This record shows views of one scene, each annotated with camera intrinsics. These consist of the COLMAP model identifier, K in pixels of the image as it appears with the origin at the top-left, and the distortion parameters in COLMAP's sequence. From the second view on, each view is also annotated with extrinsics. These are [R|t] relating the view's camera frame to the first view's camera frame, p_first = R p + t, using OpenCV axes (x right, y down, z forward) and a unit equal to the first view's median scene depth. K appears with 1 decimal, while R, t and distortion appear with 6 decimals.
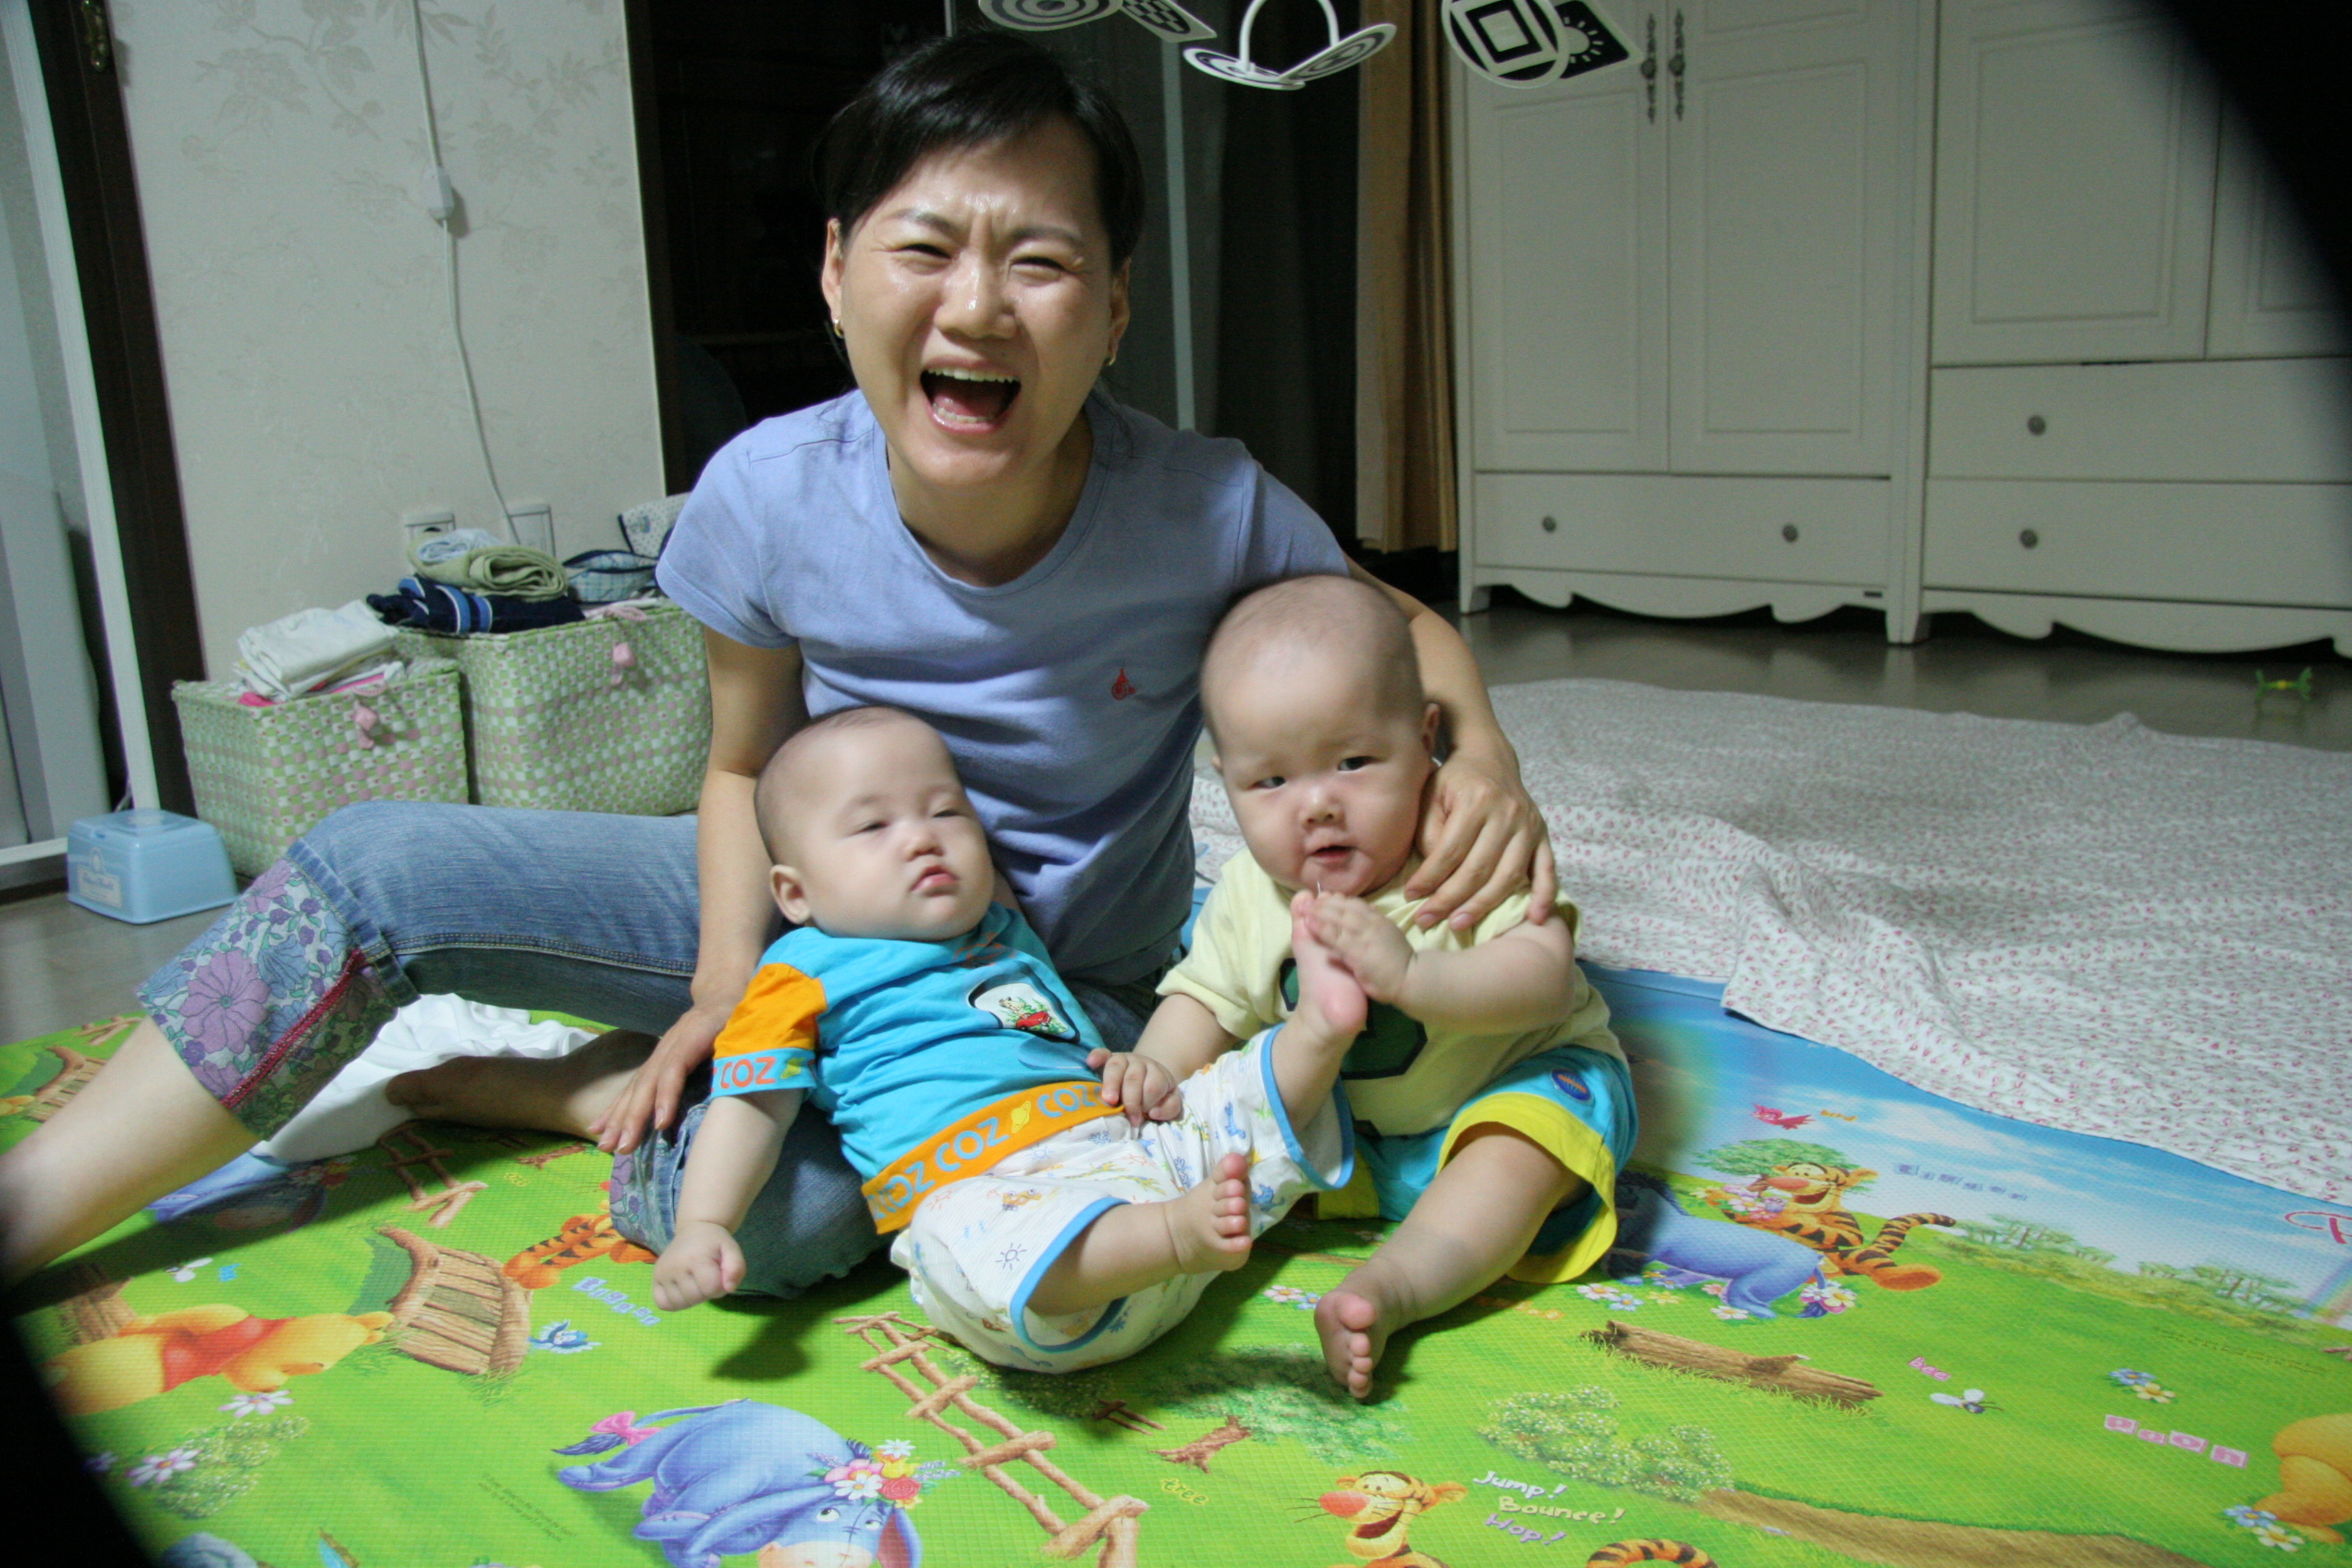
lens RADIAL K [[1979.6, 0, 1164.9], [0, 1979.6, 784.2], [0, 0, 1]] dist [-0.160614, 0.166904]
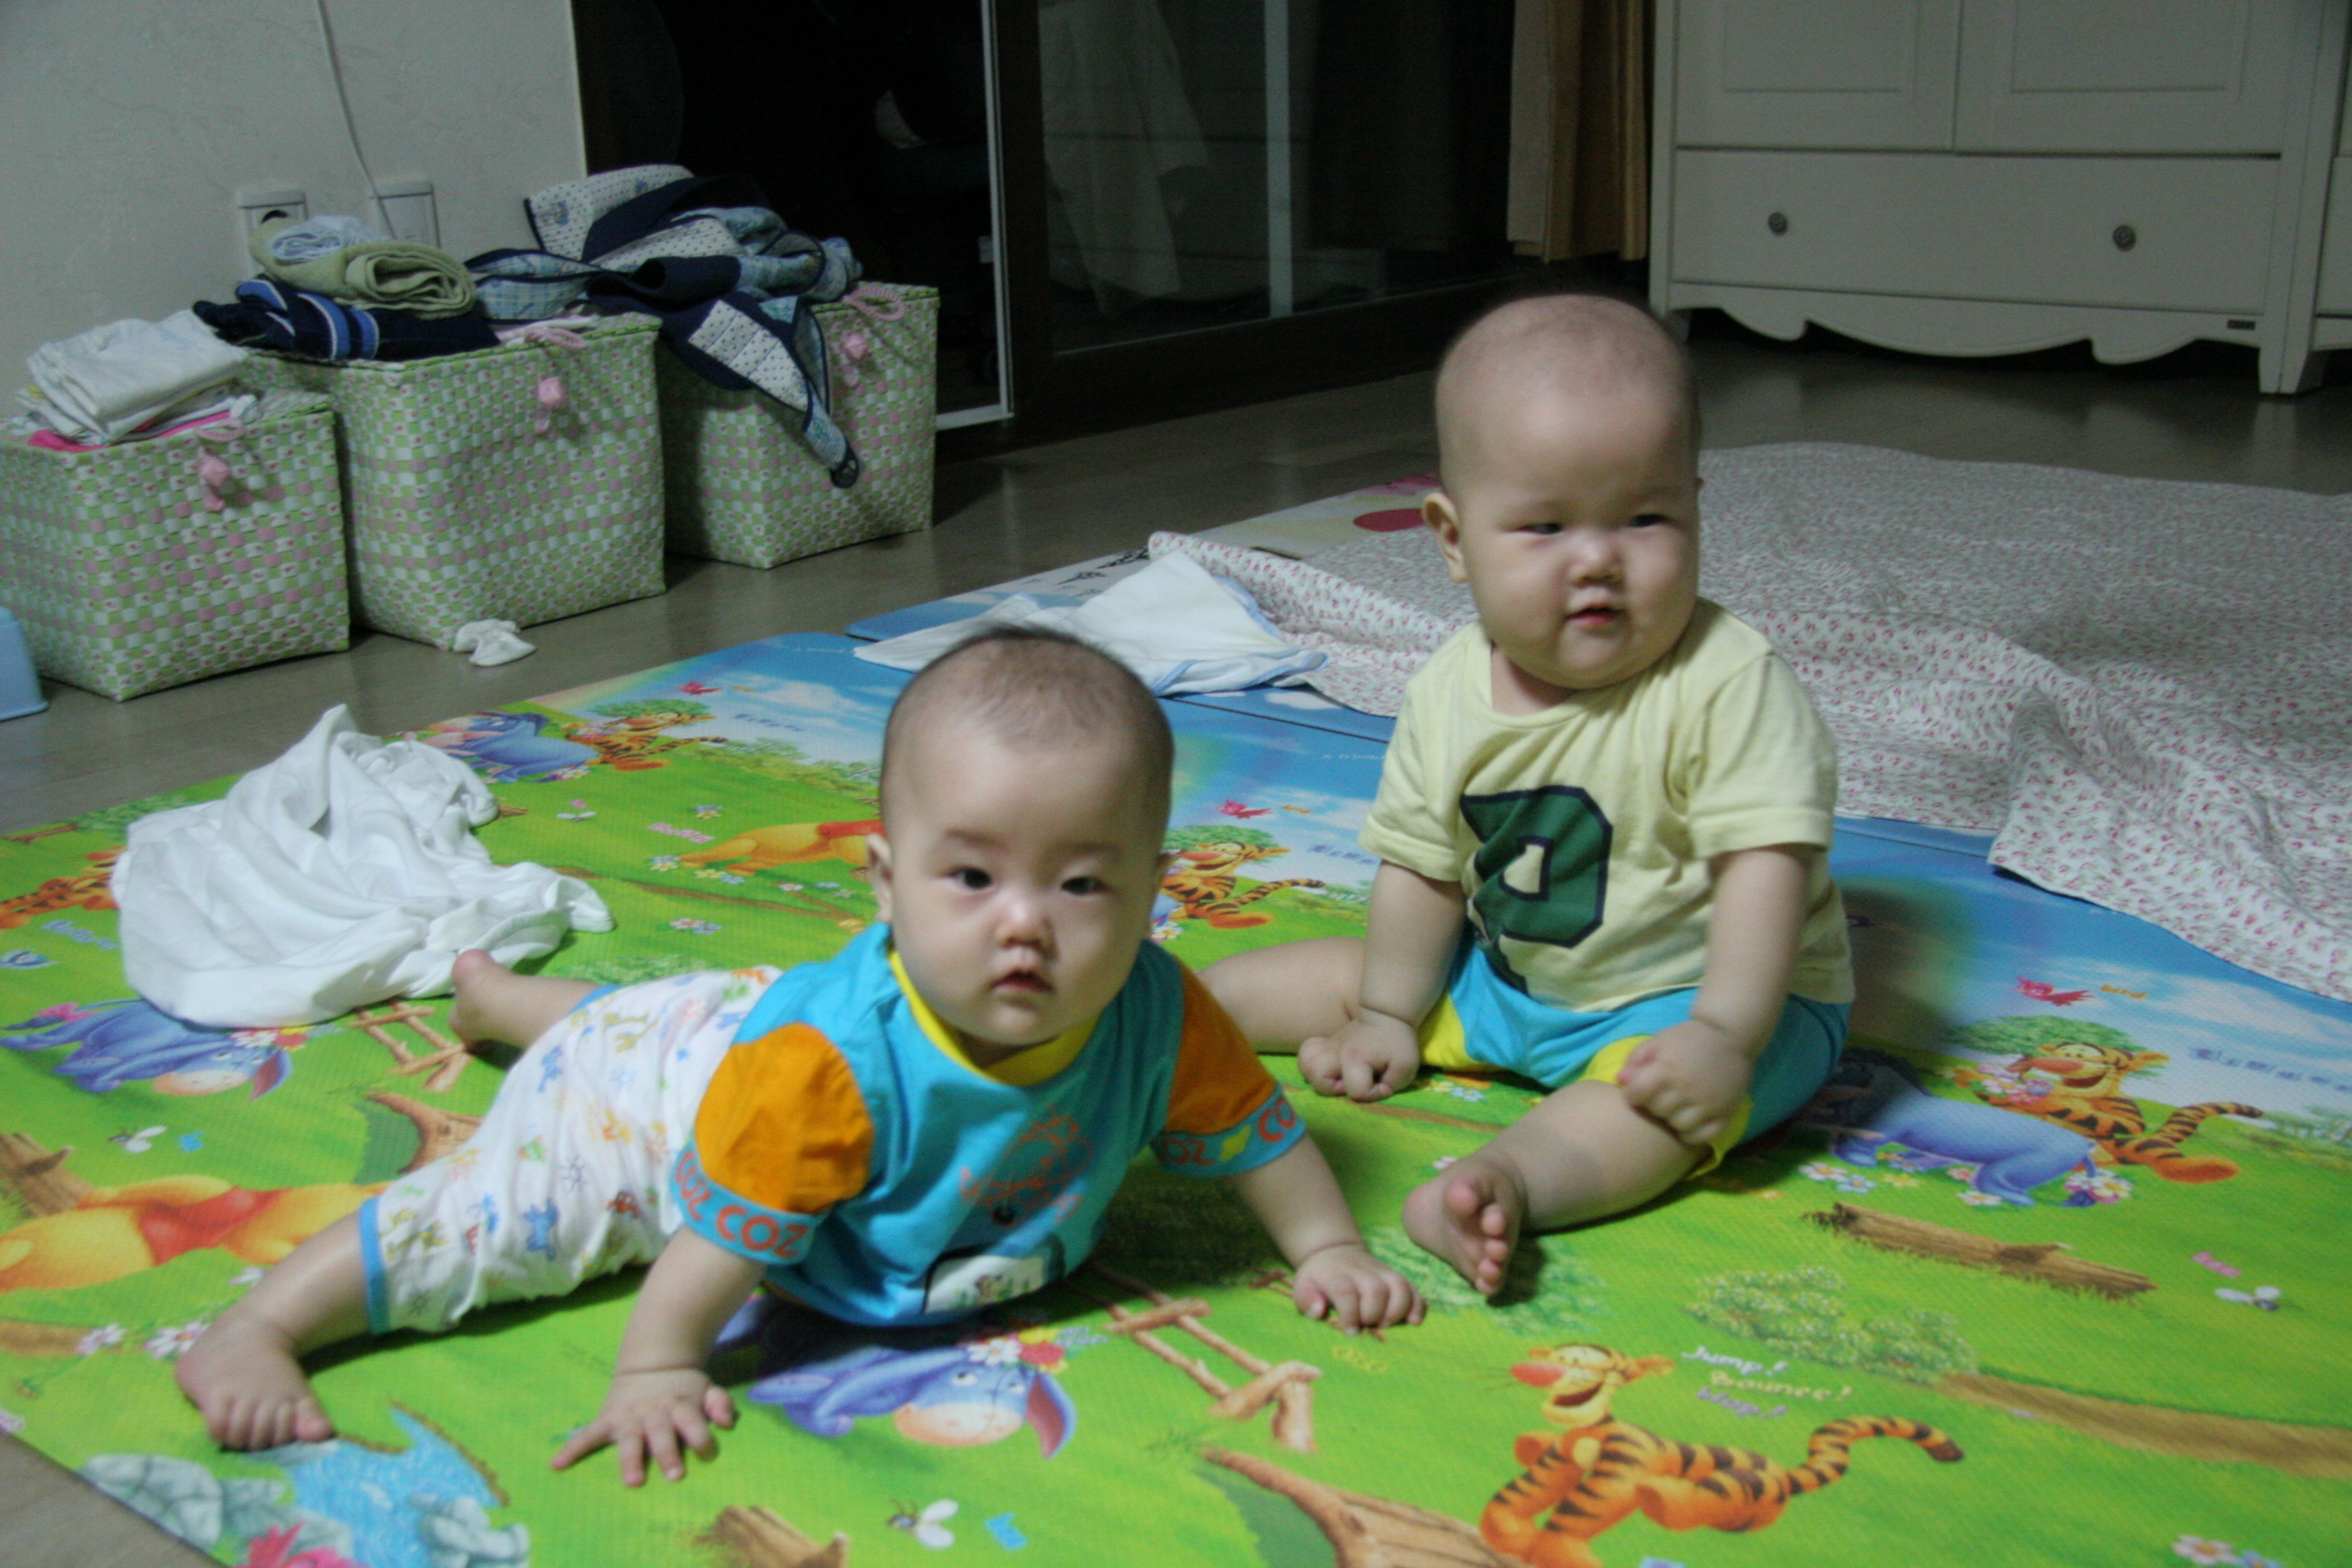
lens RADIAL K [[2818.0, 0, 1162.6], [0, 2818.0, 804.5], [0, 0, 1]] dist [0.002276, 0.274663]
pose [[0.999761, 0.017544, -0.013059, -0.030136], [-0.016439, 0.996628, 0.080386, 0.001205], [0.014426, -0.080152, 0.996678, -0.125983]]
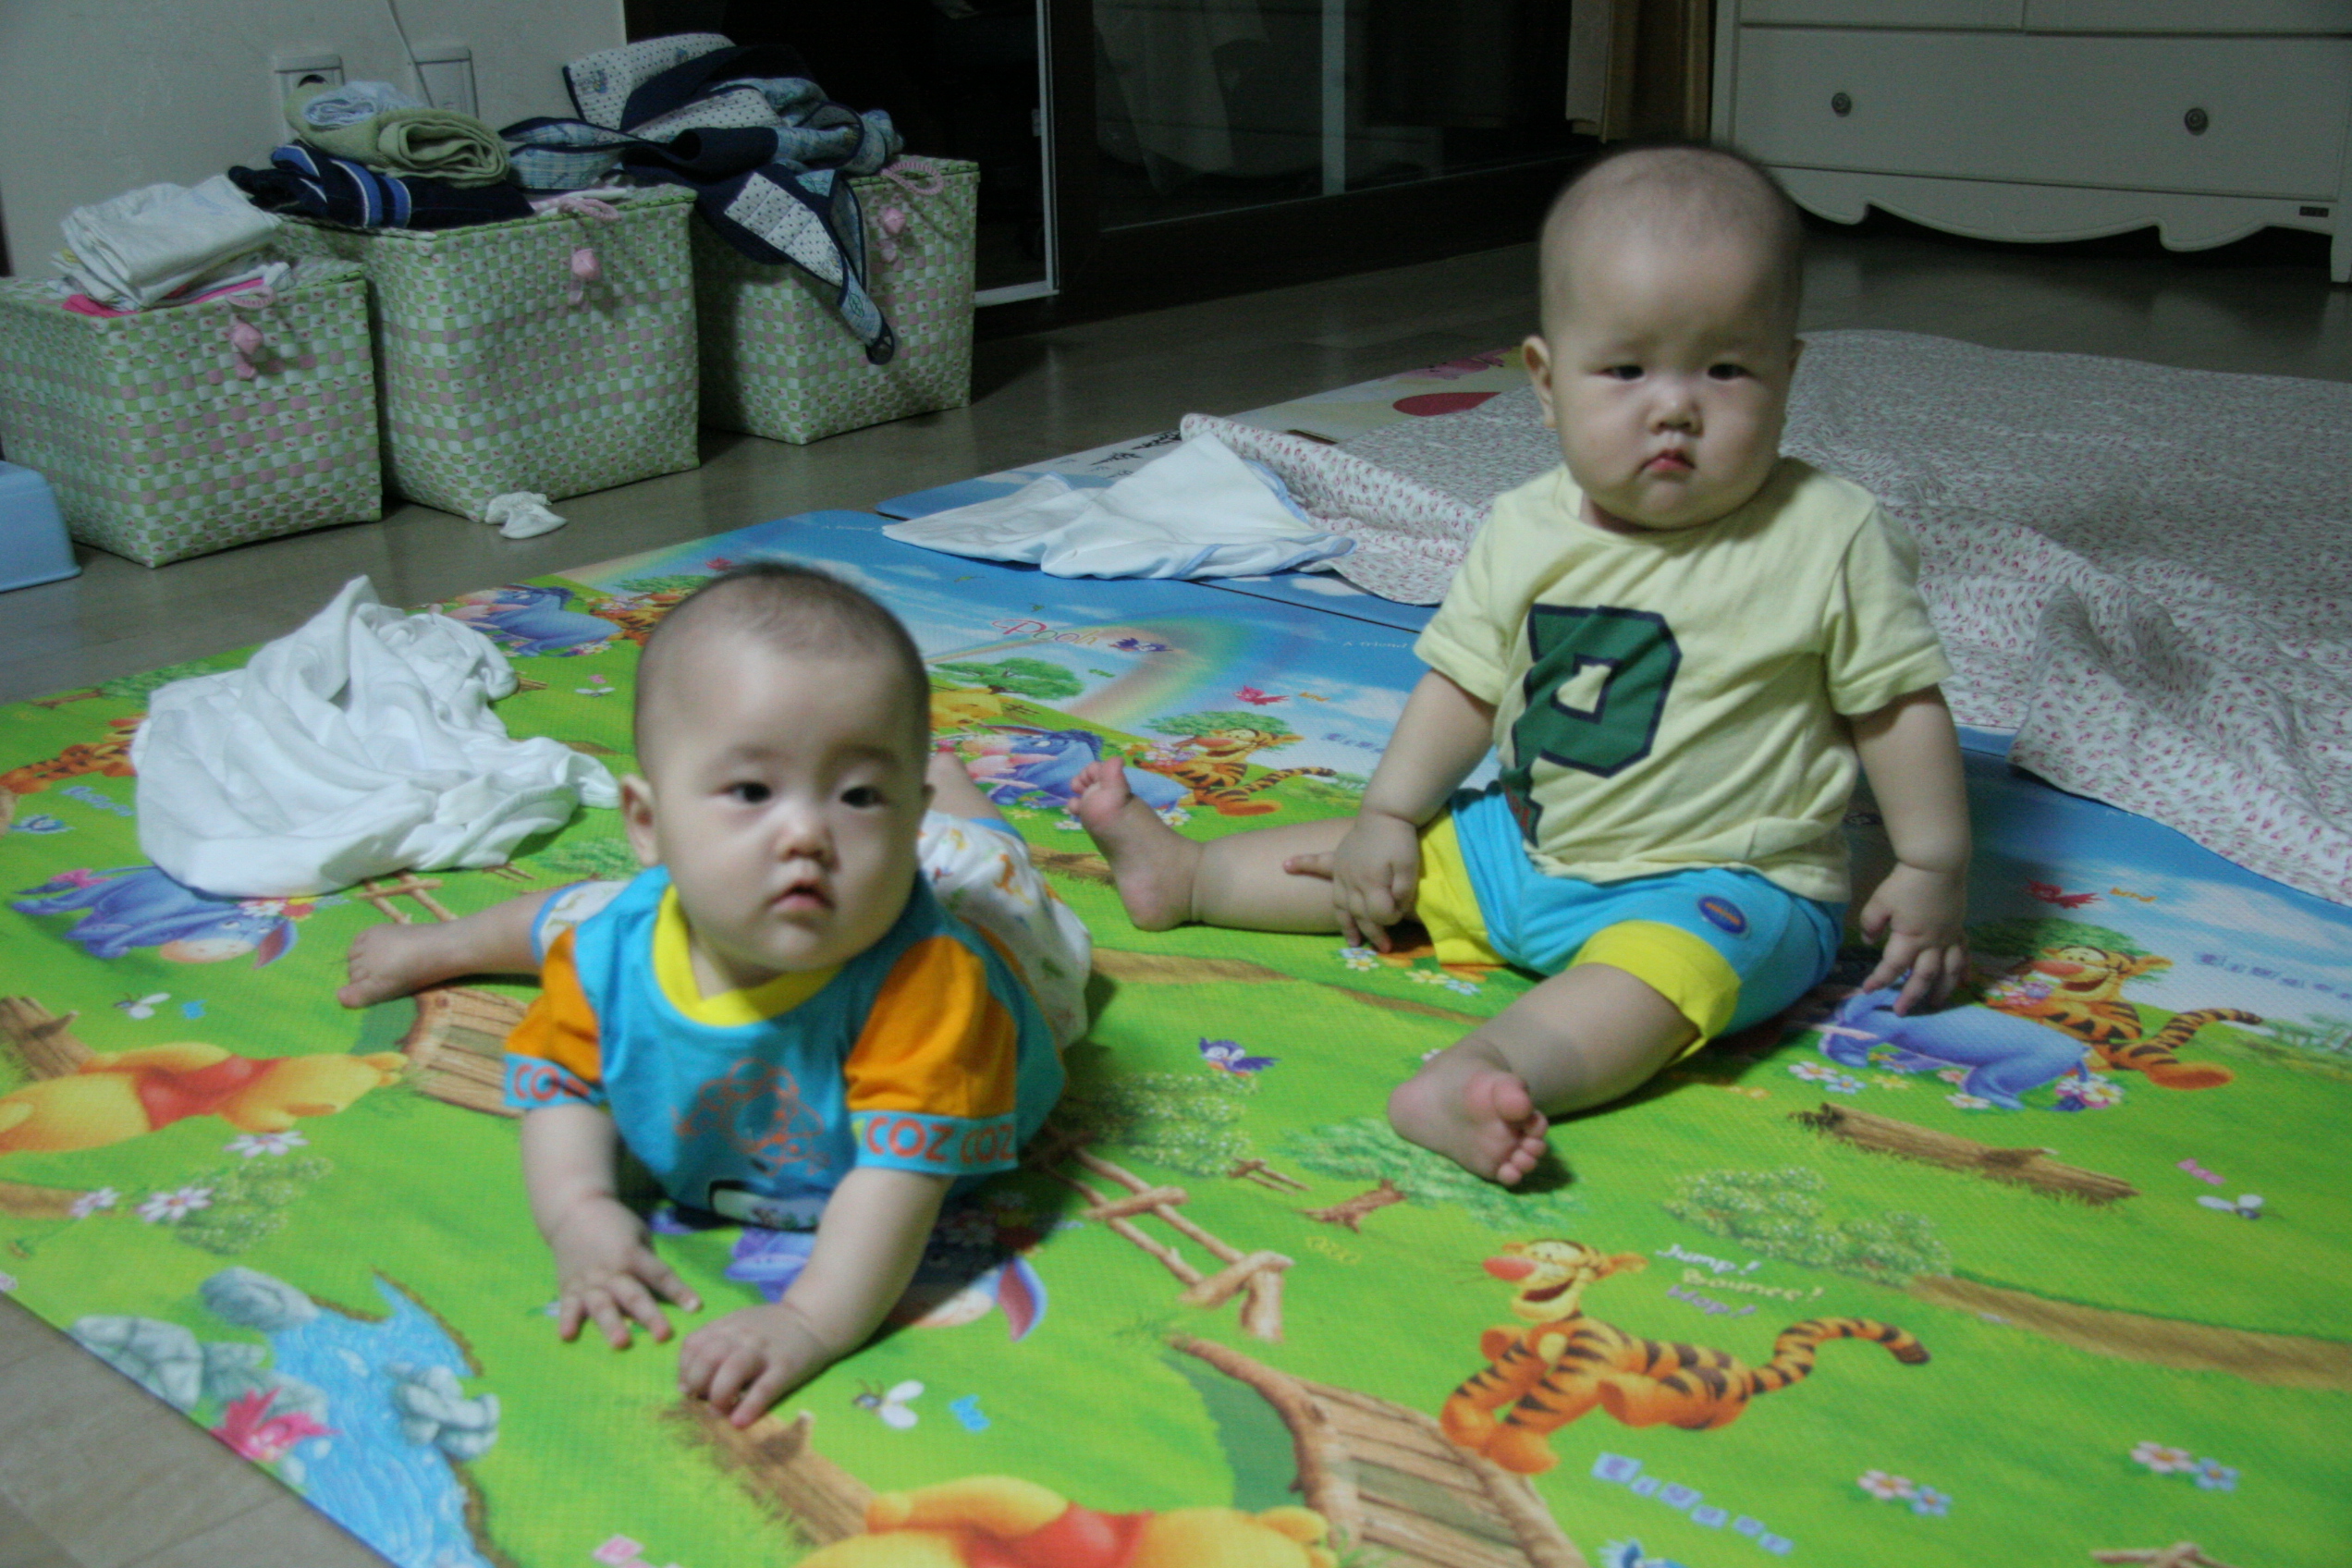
lens RADIAL K [[2819.9, 0, 1156.1], [0, 2819.9, 797.5], [0, 0, 1]] dist [0.007655, 0.249425]
pose [[0.998752, 0.035249, -0.035380, -0.014537], [-0.030736, 0.992194, 0.120853, -0.000748], [0.039364, -0.119615, 0.992040, -0.123534]]
